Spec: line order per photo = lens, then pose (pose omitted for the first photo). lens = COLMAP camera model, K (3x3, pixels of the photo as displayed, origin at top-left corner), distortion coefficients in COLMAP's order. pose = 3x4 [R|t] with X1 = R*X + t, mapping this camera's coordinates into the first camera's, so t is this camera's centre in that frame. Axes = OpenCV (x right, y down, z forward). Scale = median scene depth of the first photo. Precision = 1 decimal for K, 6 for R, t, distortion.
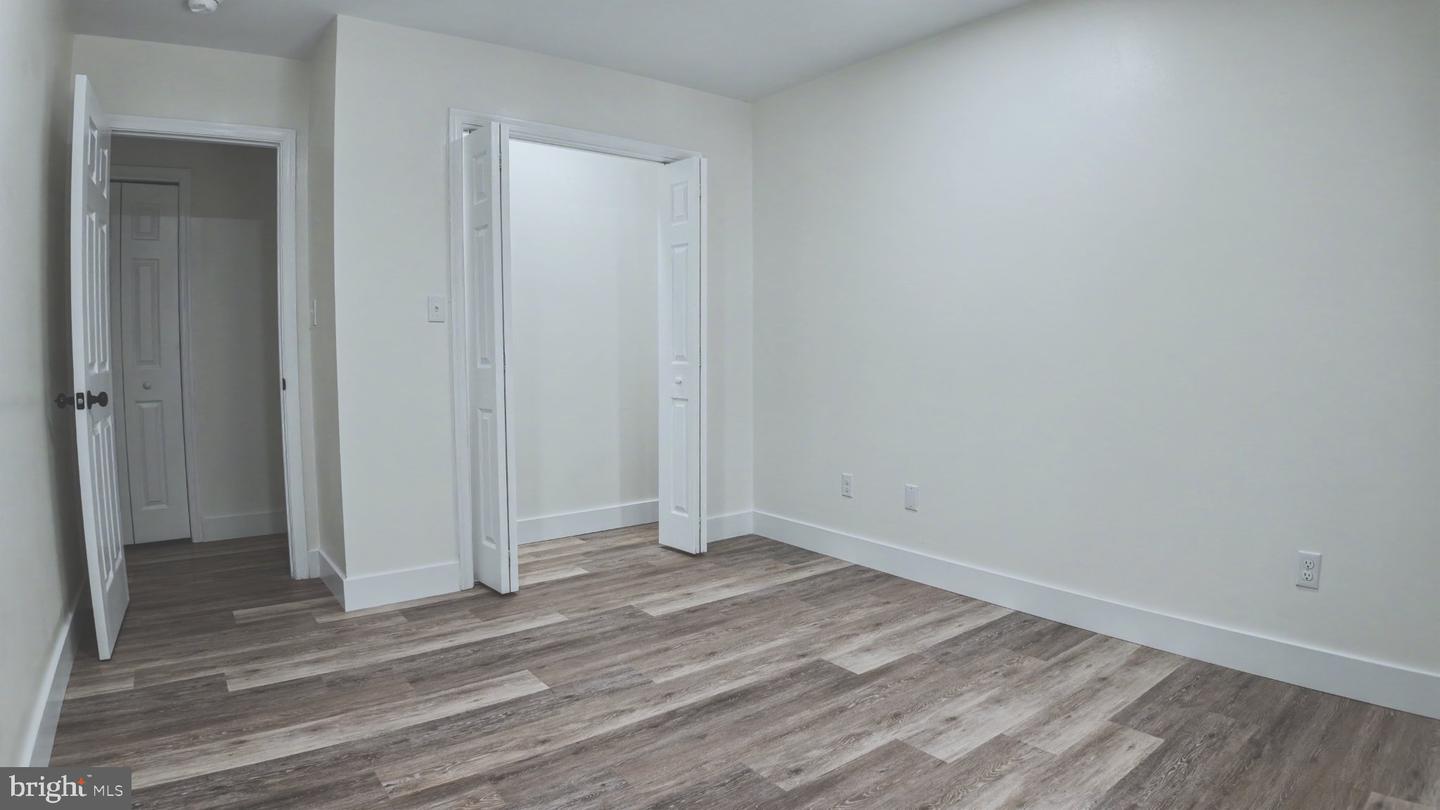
lens RADIAL K [[775.0, 0, 721.1], [0, 775.0, 398.7], [0, 0, 1]] dist [-0.094720, -0.024540]
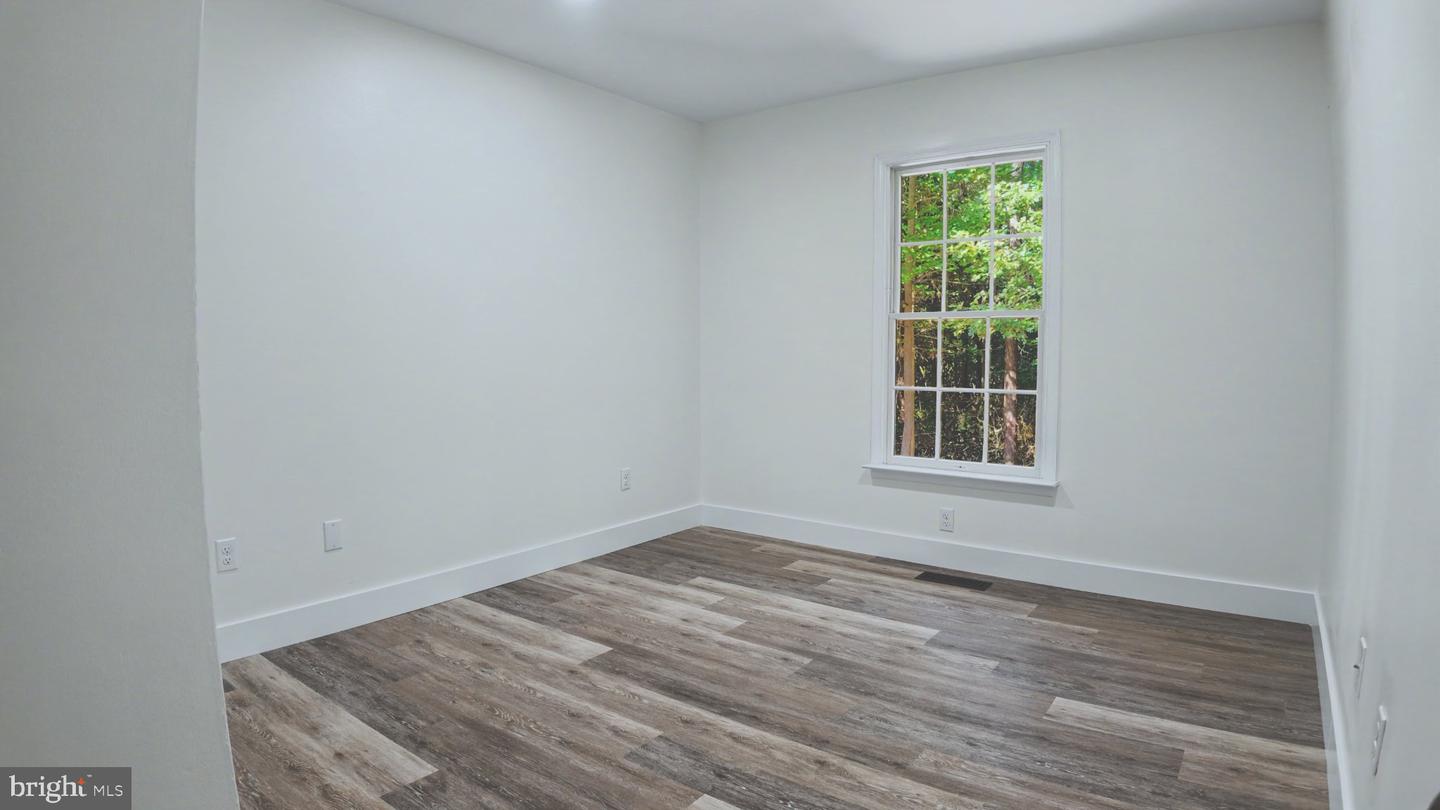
lens RADIAL K [[775.0, 0, 721.1], [0, 775.0, 398.7], [0, 0, 1]] dist [-0.094720, -0.024540]
pose [[-0.276831, -0.066036, 0.958647, -0.878289], [0.068163, 0.993773, 0.088140, -0.089920], [-0.958498, 0.089744, -0.270606, 1.064962]]
